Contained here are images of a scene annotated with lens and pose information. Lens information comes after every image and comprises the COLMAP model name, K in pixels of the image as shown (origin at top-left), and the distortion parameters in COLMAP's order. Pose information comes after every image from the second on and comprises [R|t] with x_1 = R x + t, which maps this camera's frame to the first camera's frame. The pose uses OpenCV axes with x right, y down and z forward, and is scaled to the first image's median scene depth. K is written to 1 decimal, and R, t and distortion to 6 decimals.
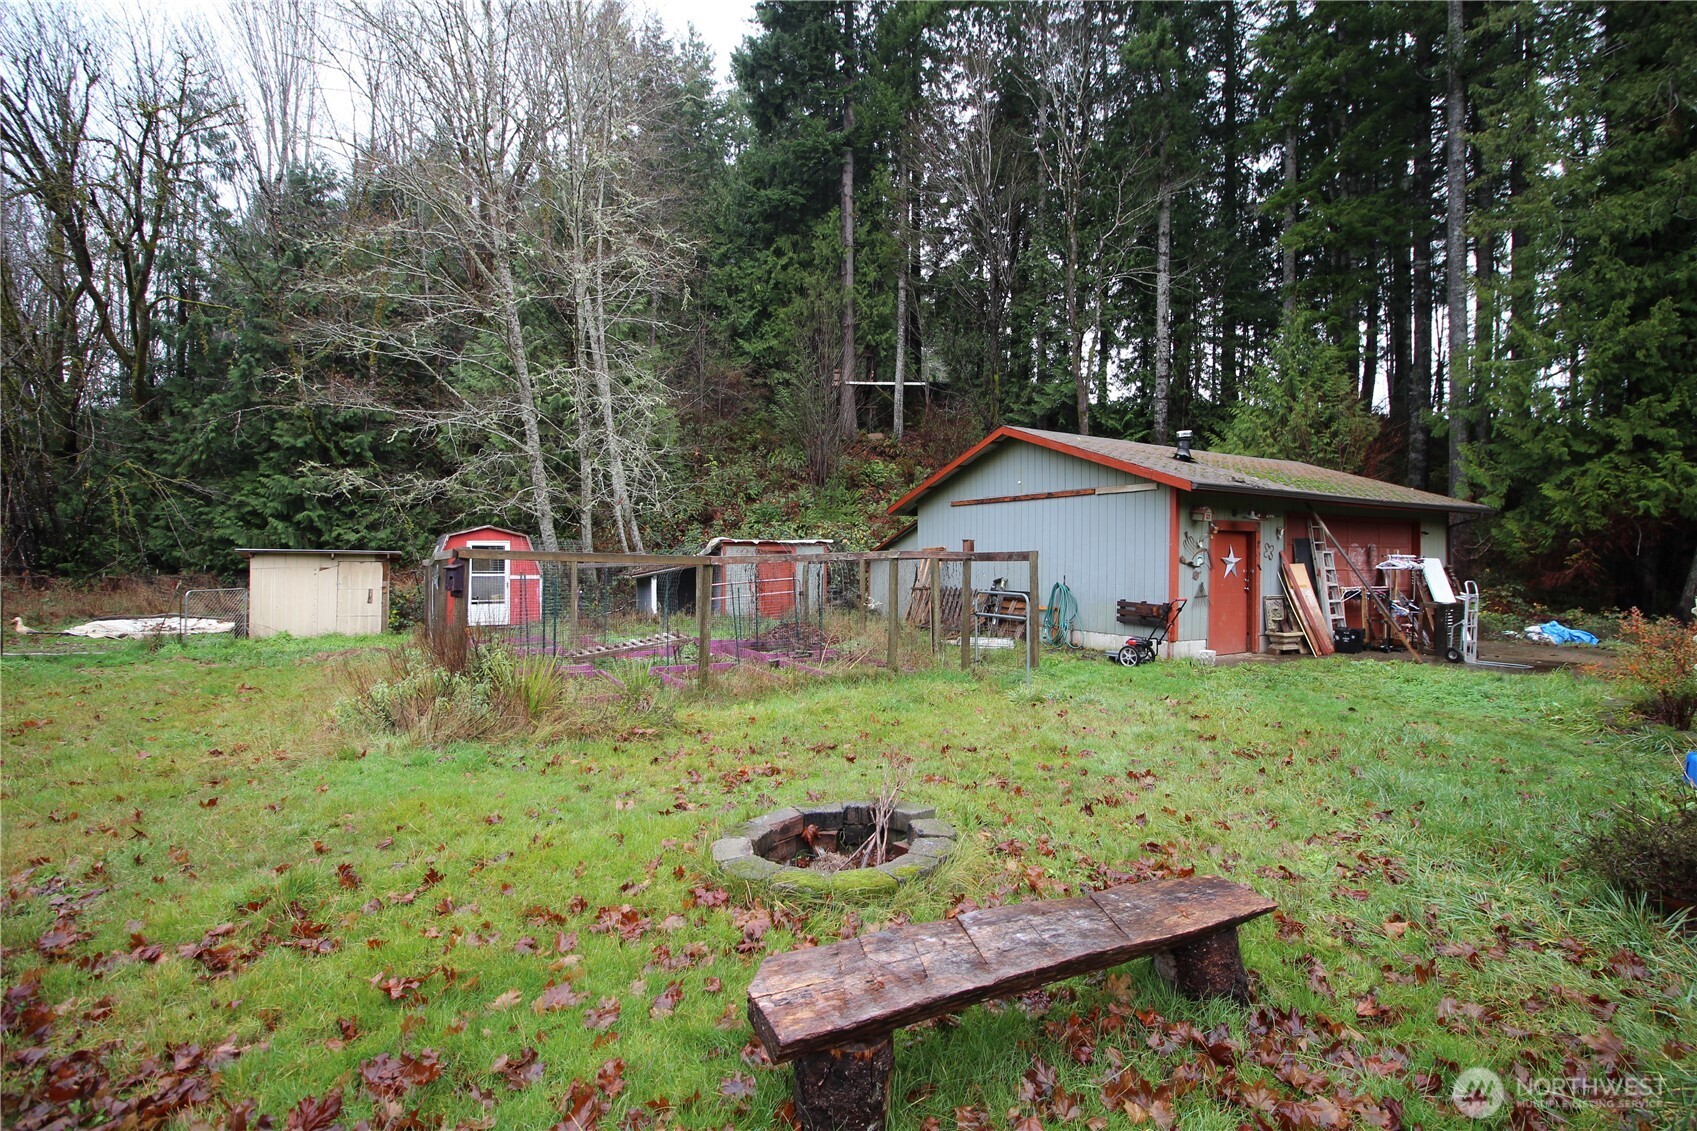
lens RADIAL K [[773.7, 0, 858.1], [0, 773.7, 572.3], [0, 0, 1]] dist [-0.015401, -0.001835]
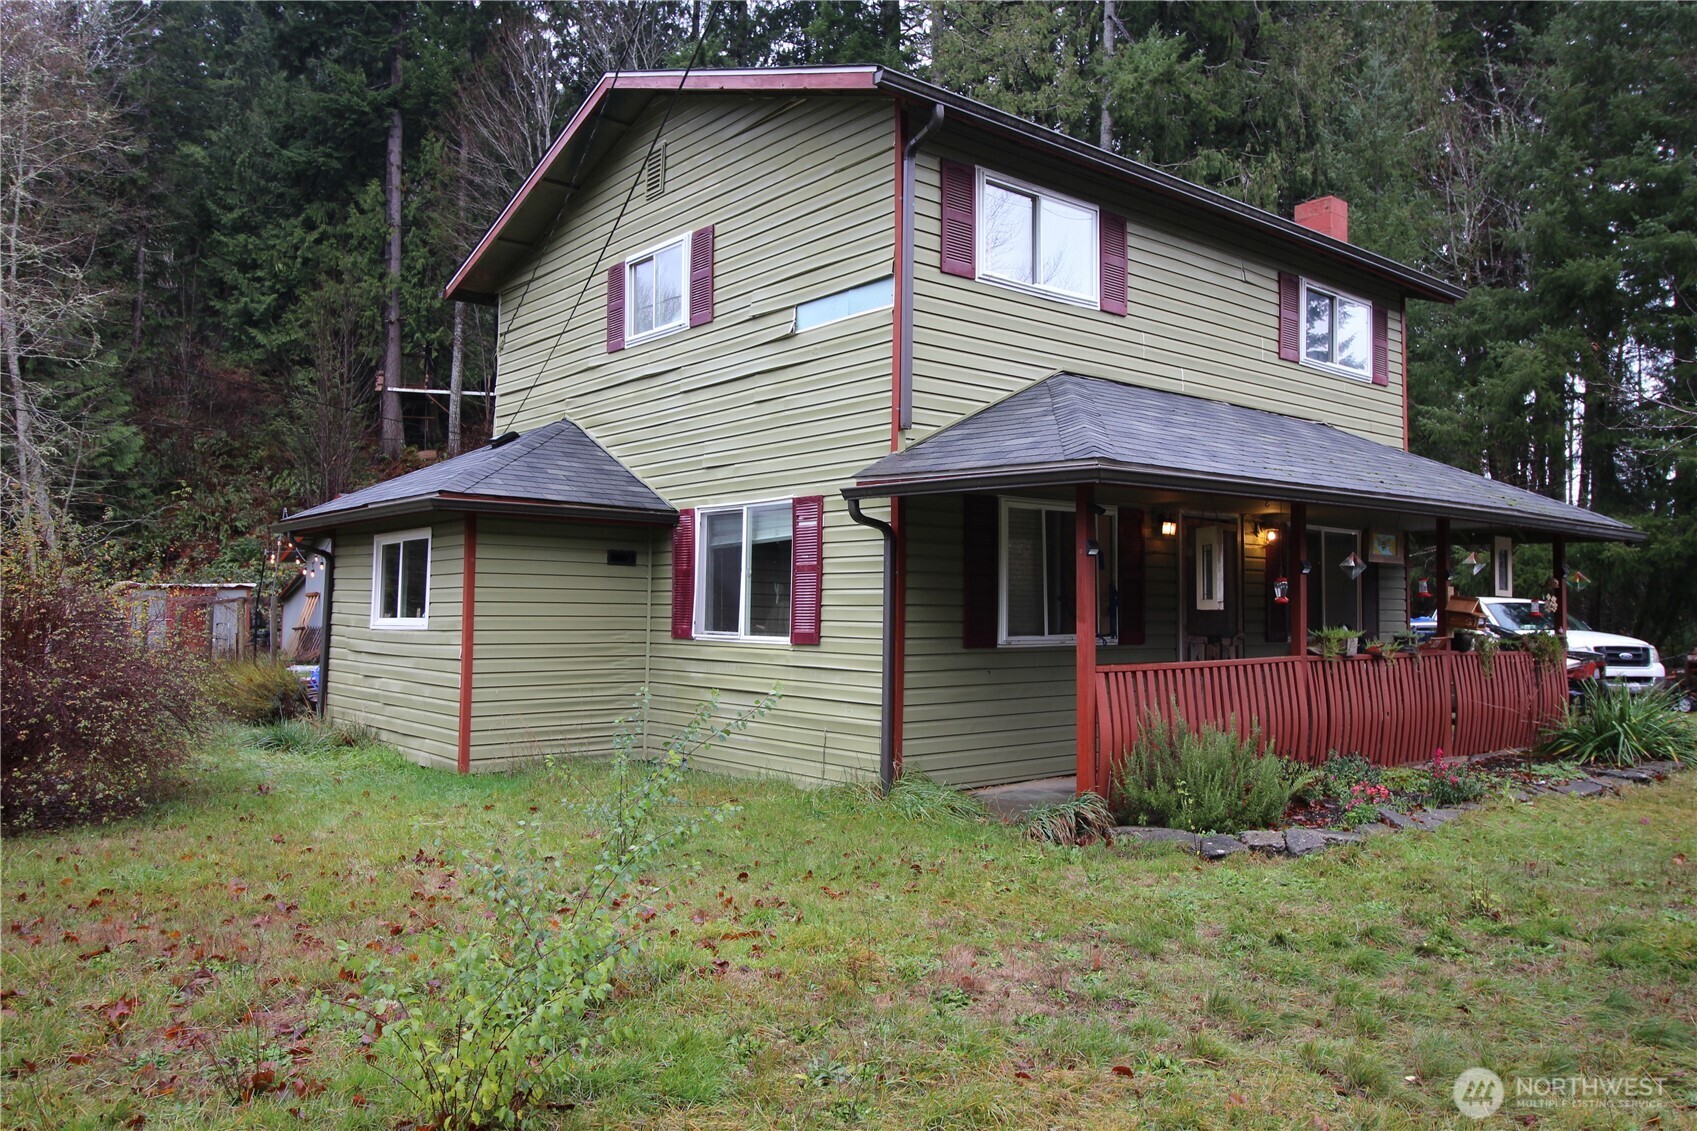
lens RADIAL K [[1232.6, 0, 828.6], [0, 1232.6, 539.8], [0, 0, 1]] dist [0.018591, -0.001690]
pose [[0.981830, 0.010499, 0.189470, 0.195989], [0.003290, 0.997376, -0.072318, 0.010131], [-0.189732, 0.071627, 0.979220, -0.358431]]
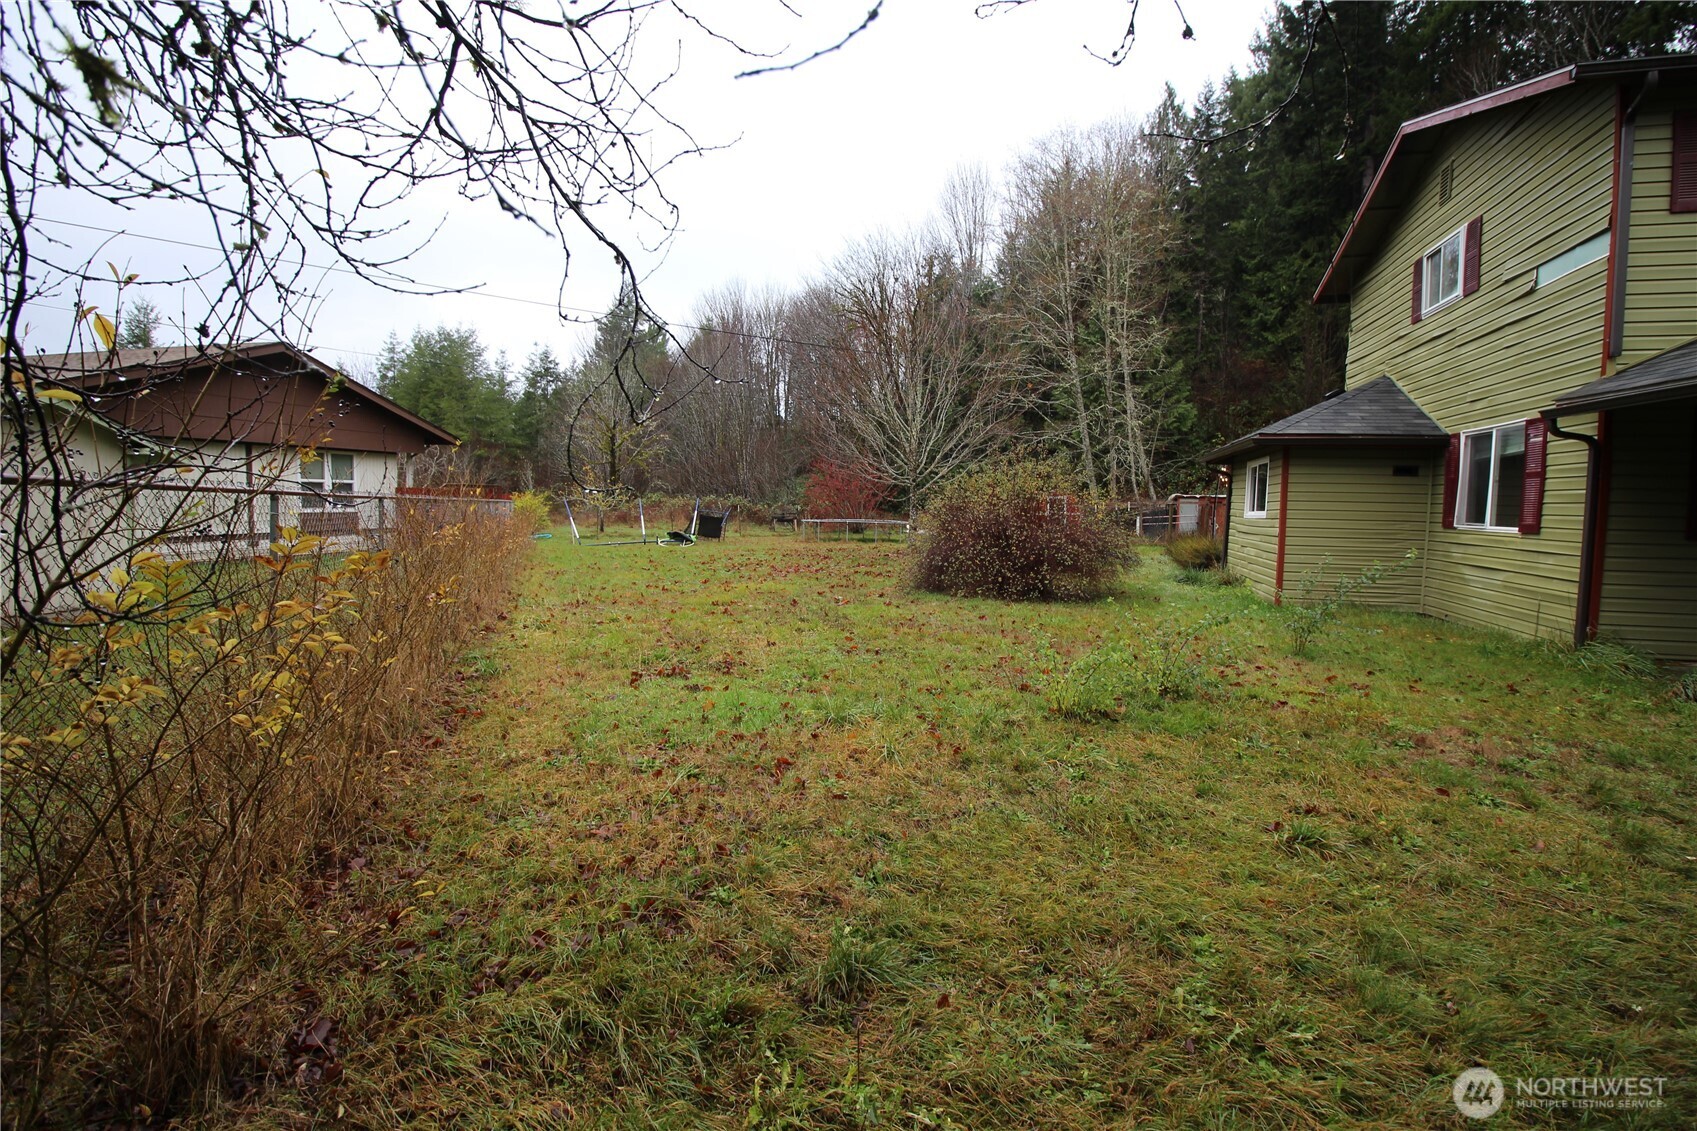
lens RADIAL K [[773.7, 0, 845.5], [0, 773.7, 552.3], [0, 0, 1]] dist [-0.015401, -0.001835]
pose [[0.717065, 0.049493, -0.695247, 0.248110], [-0.024632, 0.998652, 0.045687, 0.013363], [0.696571, -0.015635, 0.717317, -0.380931]]
